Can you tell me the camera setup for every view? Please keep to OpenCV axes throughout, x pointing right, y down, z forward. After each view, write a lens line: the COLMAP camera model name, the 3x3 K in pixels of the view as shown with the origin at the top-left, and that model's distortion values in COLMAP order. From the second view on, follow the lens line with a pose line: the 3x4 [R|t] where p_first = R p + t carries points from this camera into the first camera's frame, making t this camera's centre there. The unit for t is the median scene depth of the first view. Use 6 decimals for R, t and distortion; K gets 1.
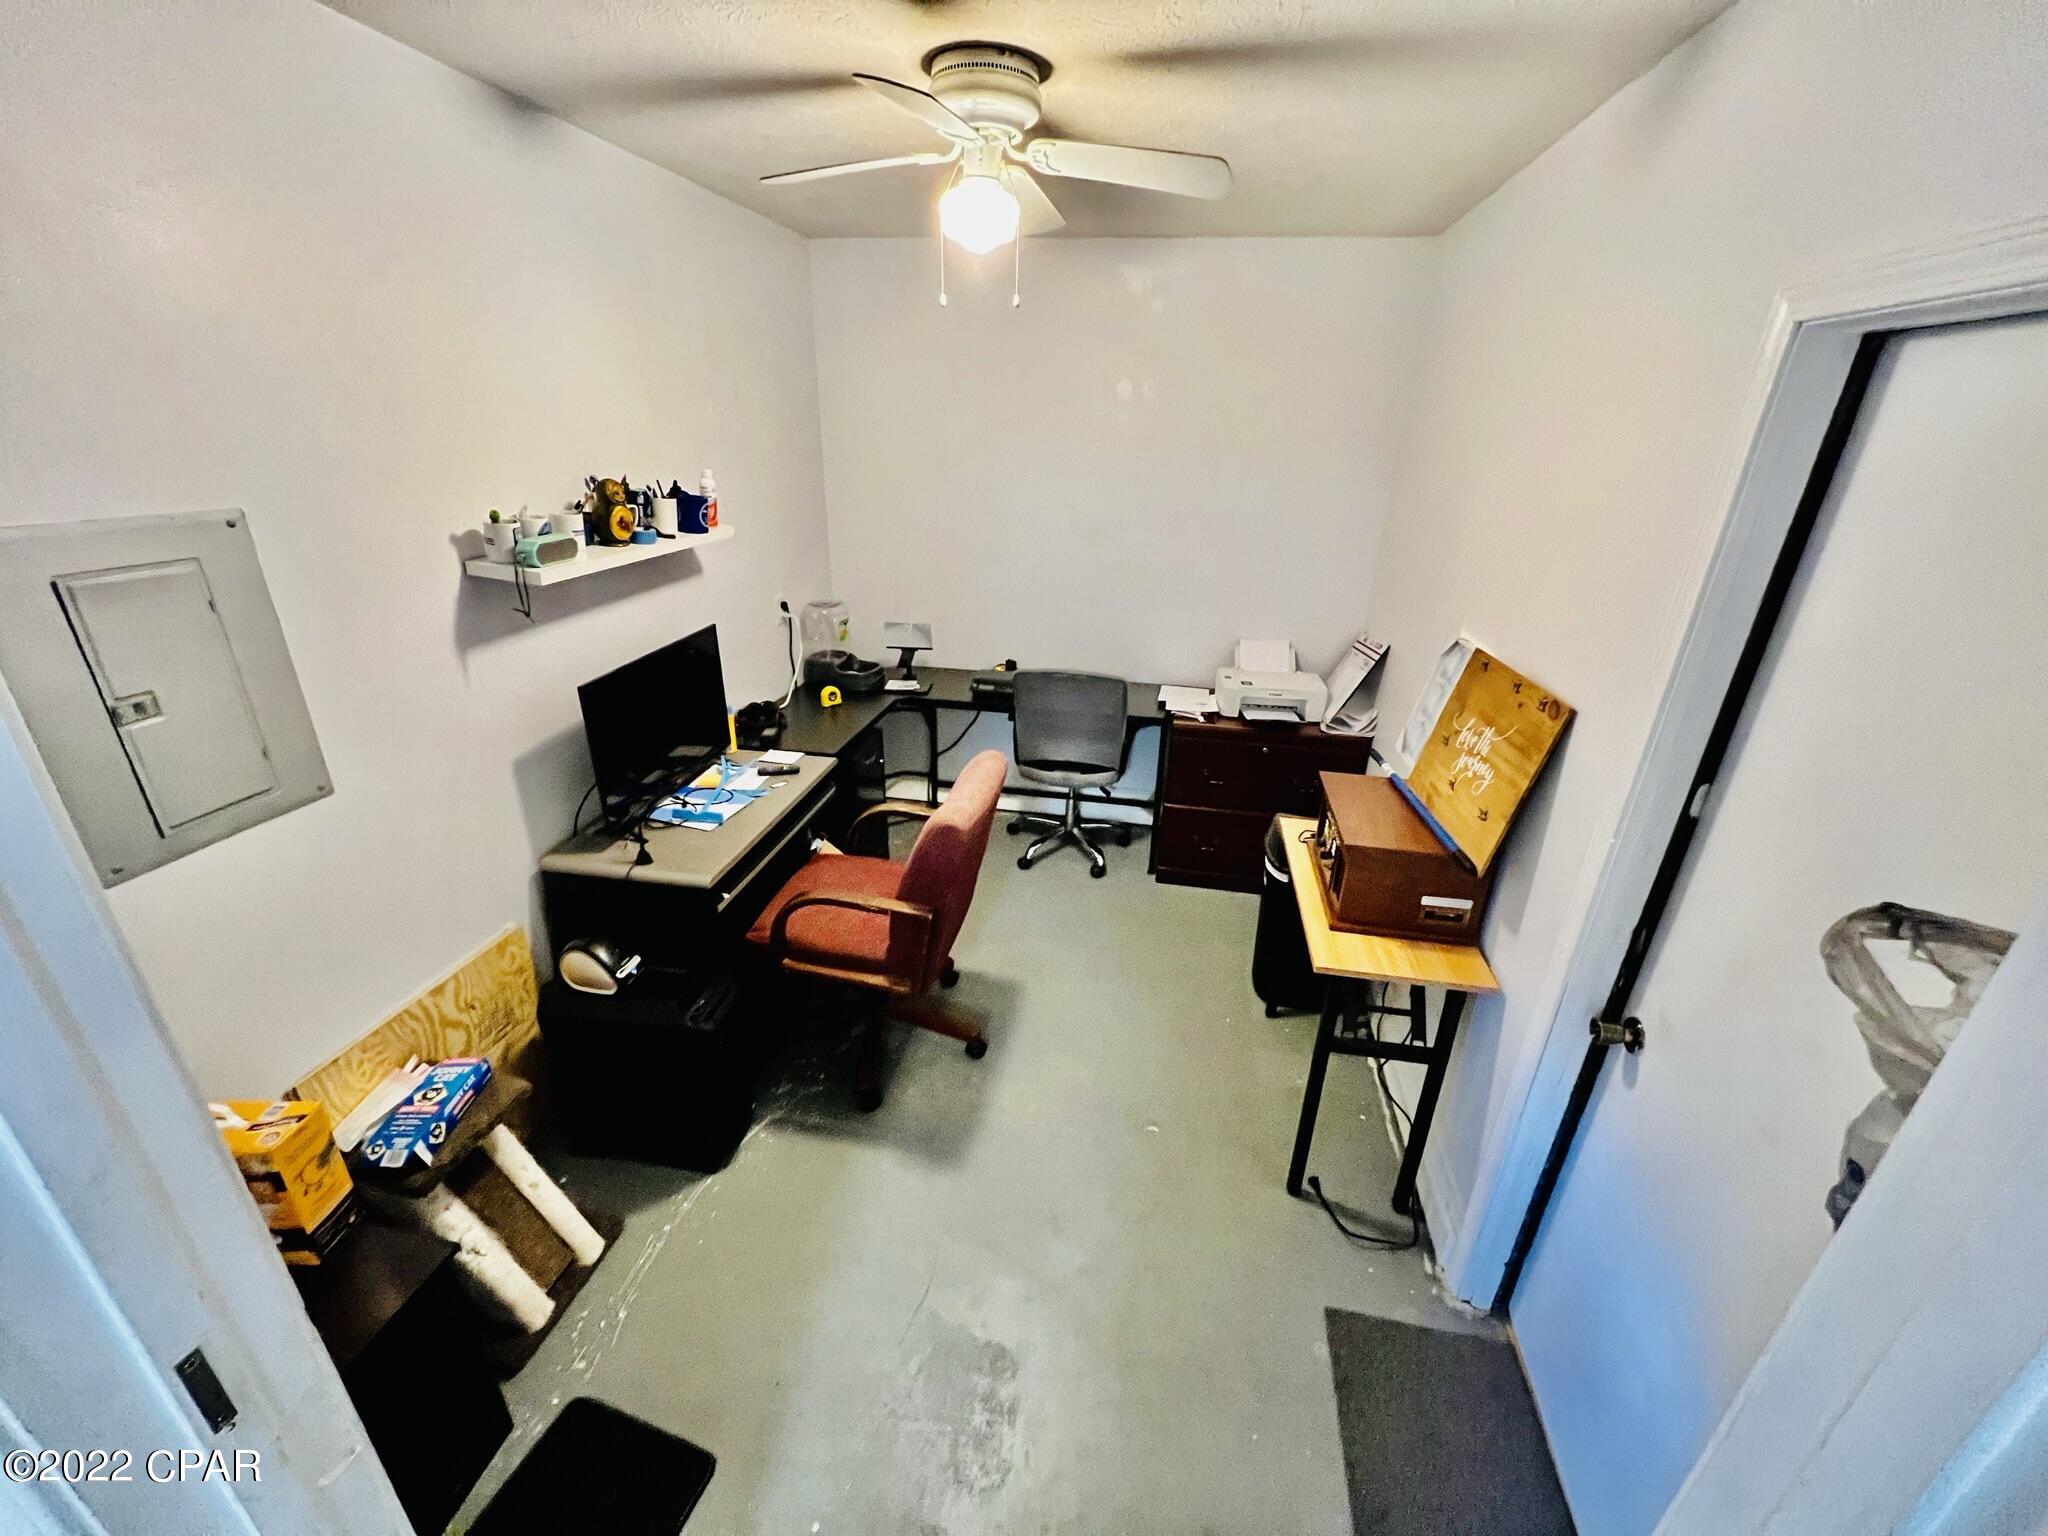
lens RADIAL K [[819.9, 0, 1028.0], [0, 819.9, 767.8], [0, 0, 1]] dist [-0.002445, 0.000481]
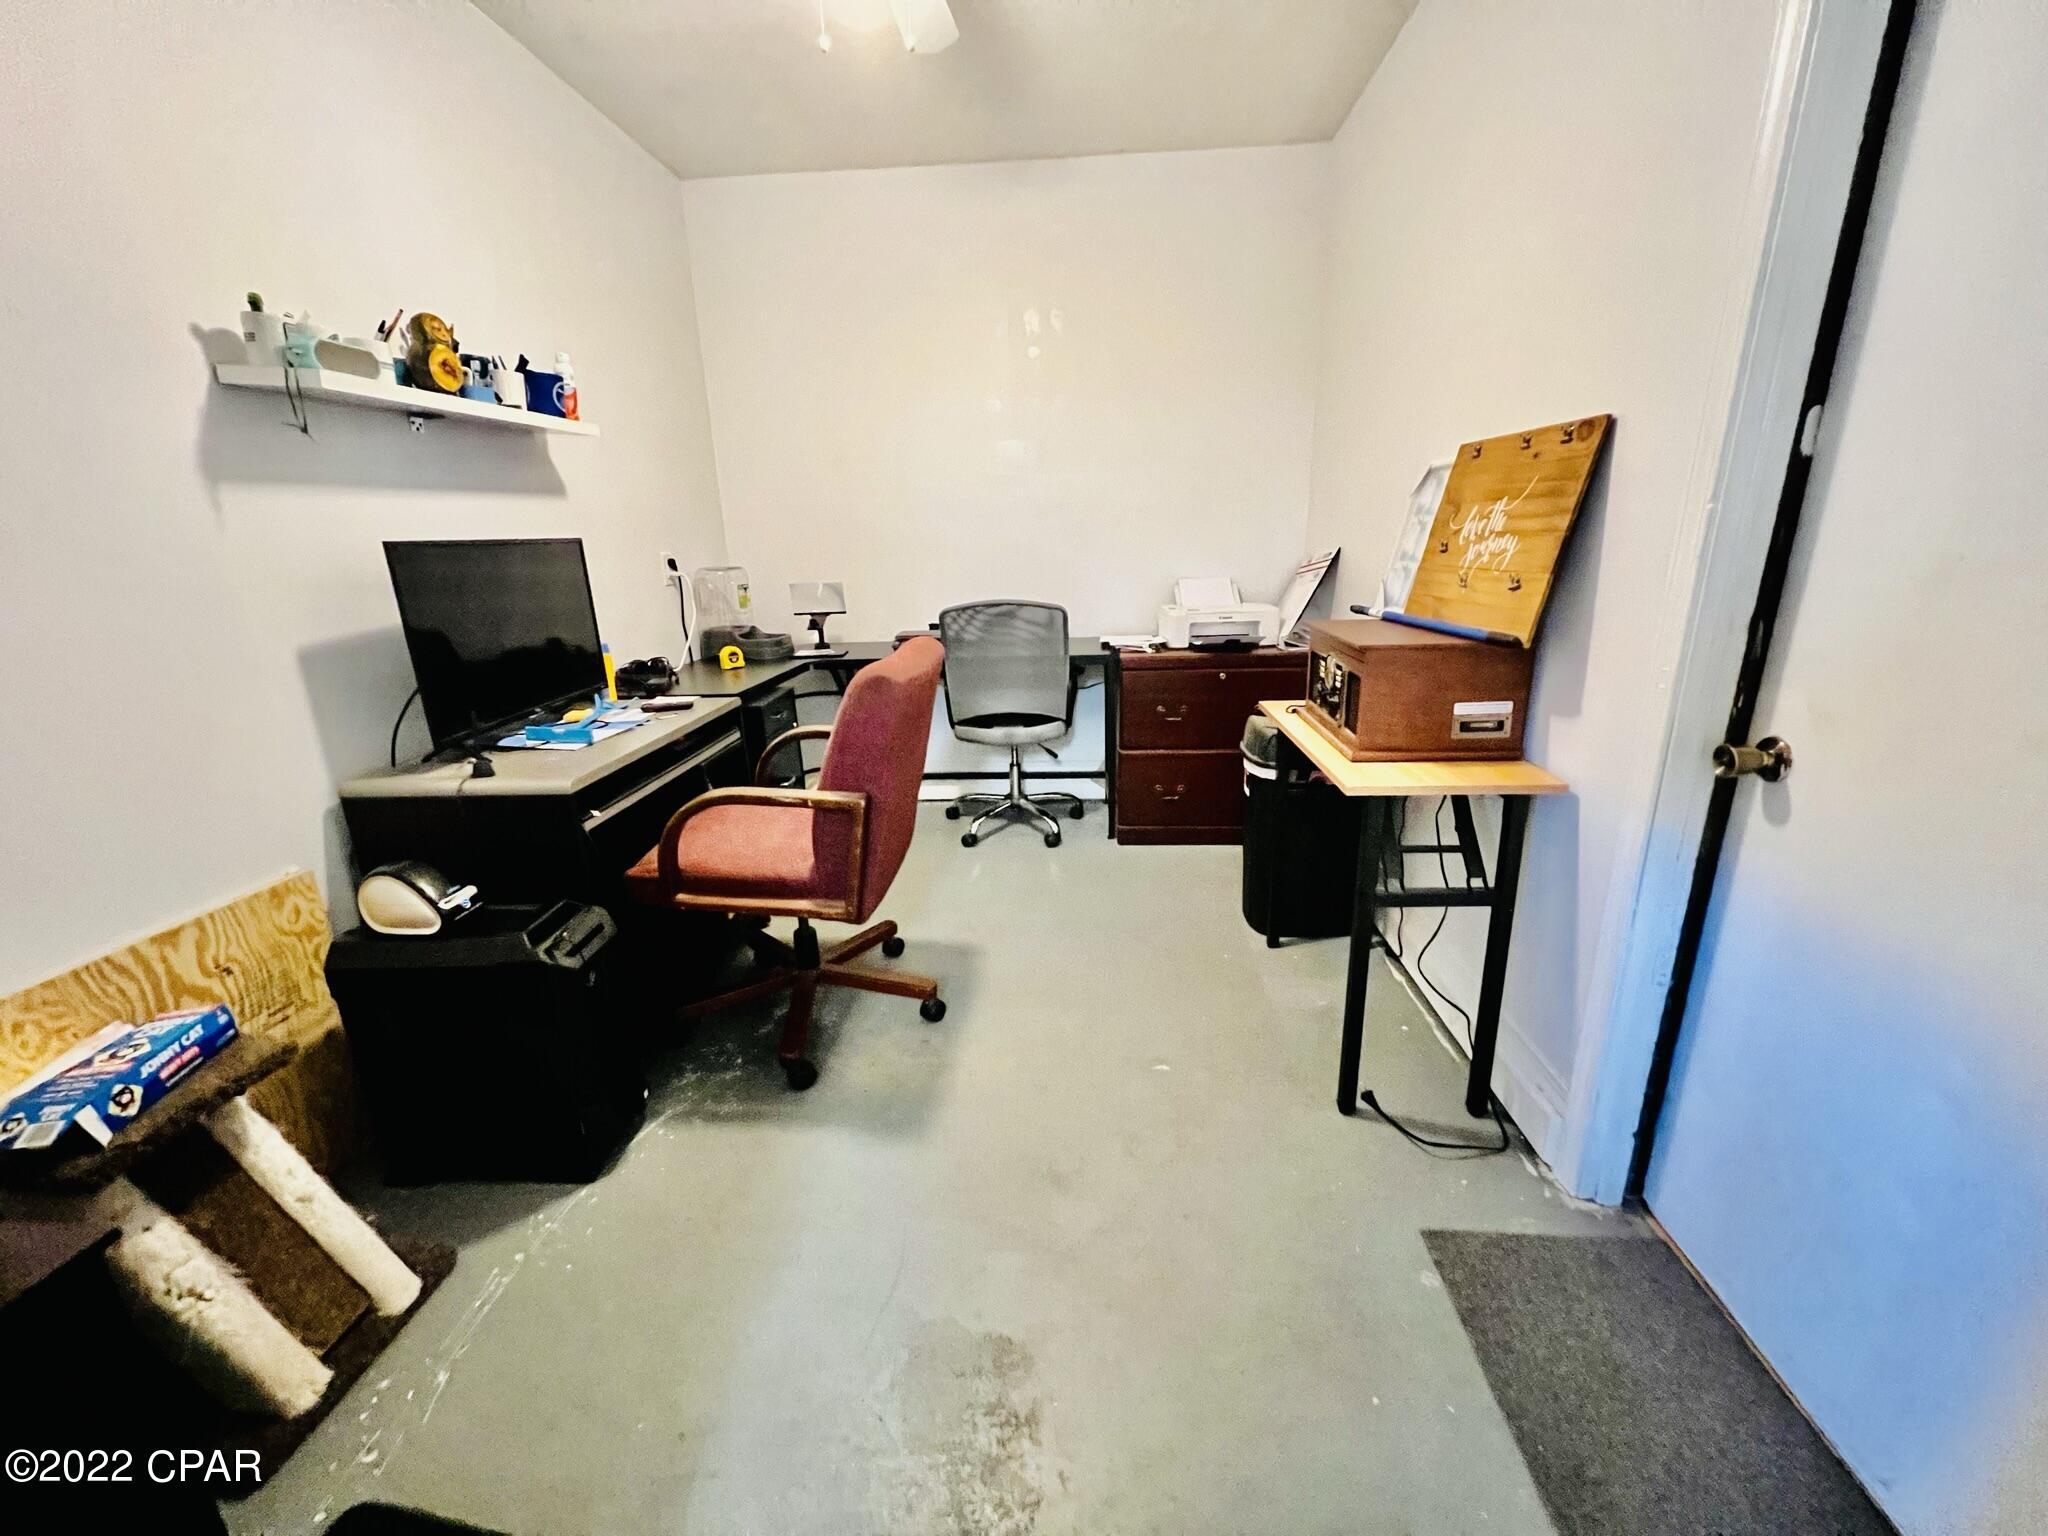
lens RADIAL K [[819.9, 0, 1028.0], [0, 819.9, 767.8], [0, 0, 1]] dist [-0.002445, 0.000481]
pose [[0.991842, -0.084814, 0.095159, -0.033365], [0.095339, 0.989109, -0.112134, 0.253072], [-0.084612, 0.120291, 0.989126, 0.200563]]
